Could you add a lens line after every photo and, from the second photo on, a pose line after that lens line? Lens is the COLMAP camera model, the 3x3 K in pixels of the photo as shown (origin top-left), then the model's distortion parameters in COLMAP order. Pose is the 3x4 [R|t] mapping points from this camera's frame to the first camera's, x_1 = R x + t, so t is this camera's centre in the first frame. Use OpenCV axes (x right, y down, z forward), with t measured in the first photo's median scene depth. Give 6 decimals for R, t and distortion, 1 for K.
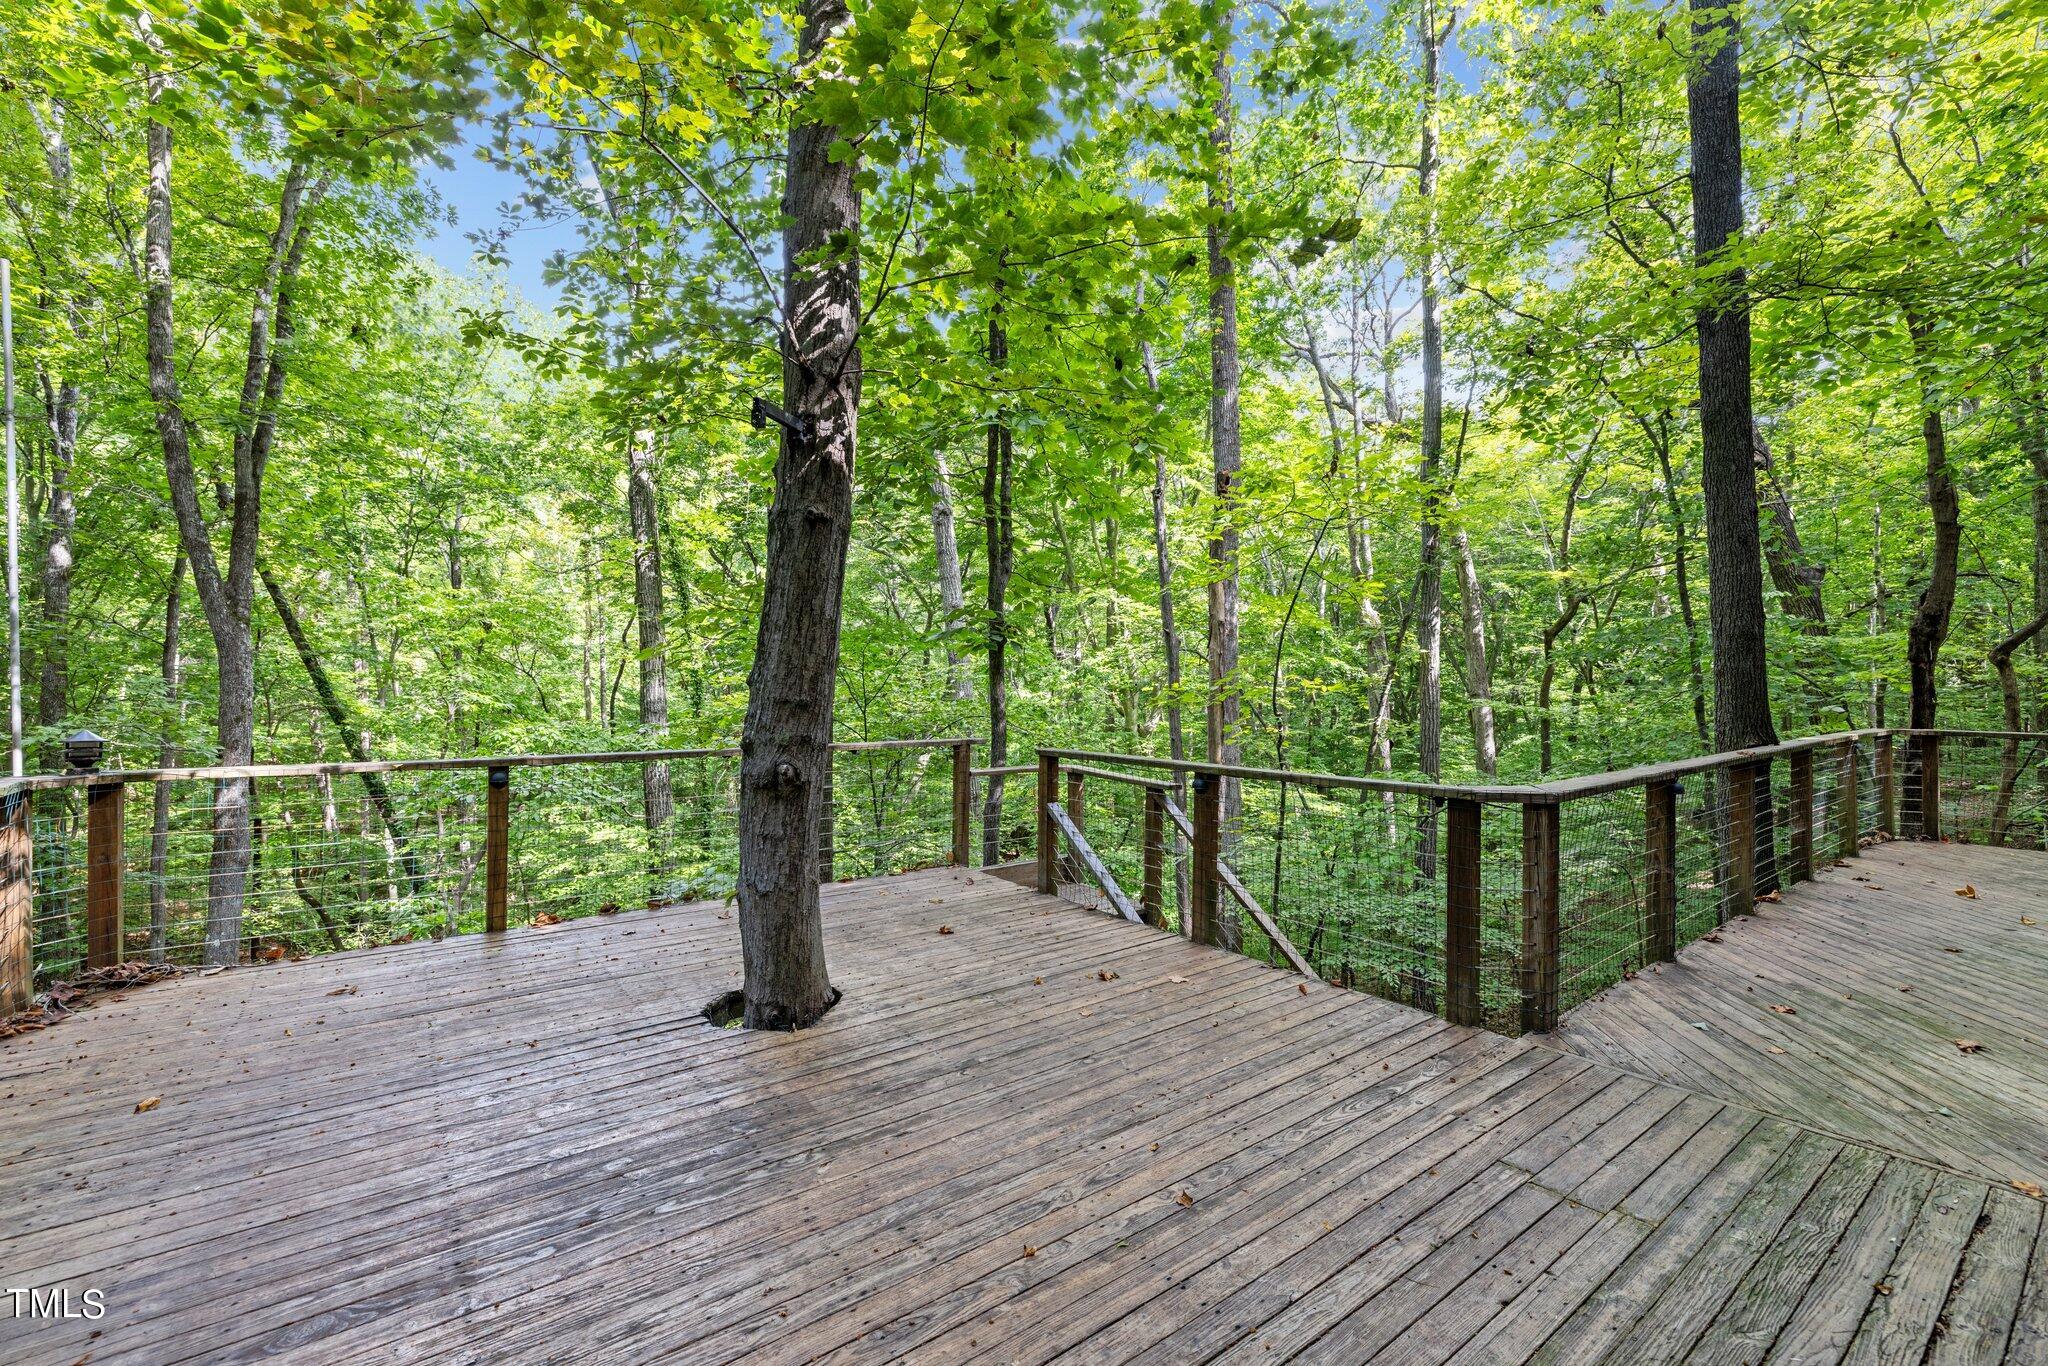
lens RADIAL K [[866.1, 0, 1024.1], [0, 866.1, 678.1], [0, 0, 1]] dist [0.004831, 0.000315]
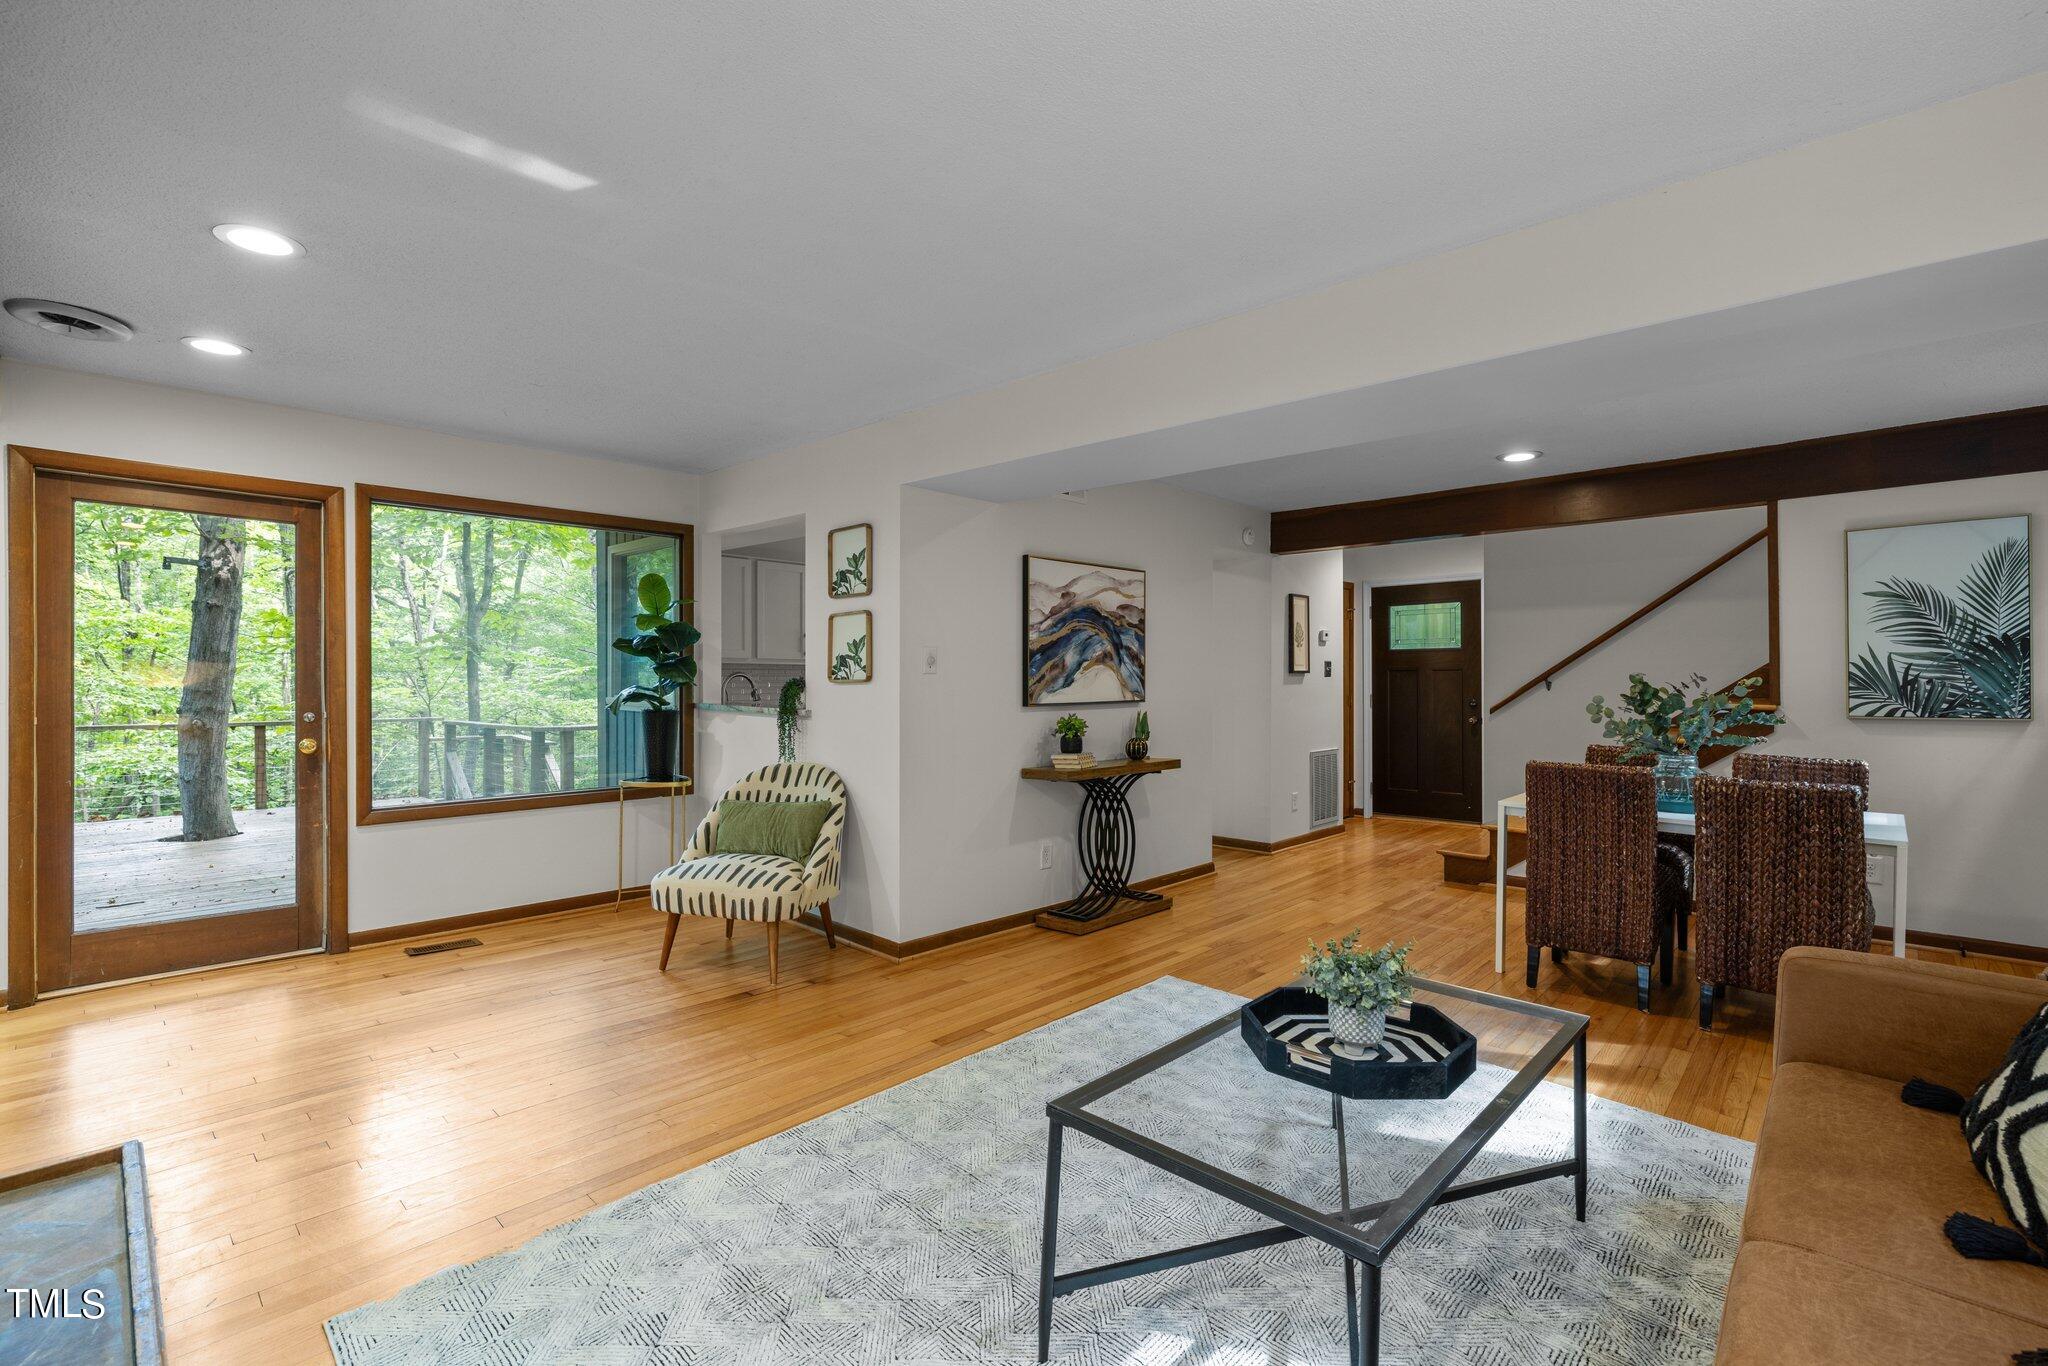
lens RADIAL K [[917.7, 0, 1020.8], [0, 917.7, 676.4], [0, 0, 1]] dist [-0.002096, 0.001102]
pose [[0.984936, -0.008244, 0.172724, 1.335528], [0.008296, 0.999965, 0.000421, 0.007651], [-0.172722, 0.001018, 0.984970, -1.580478]]
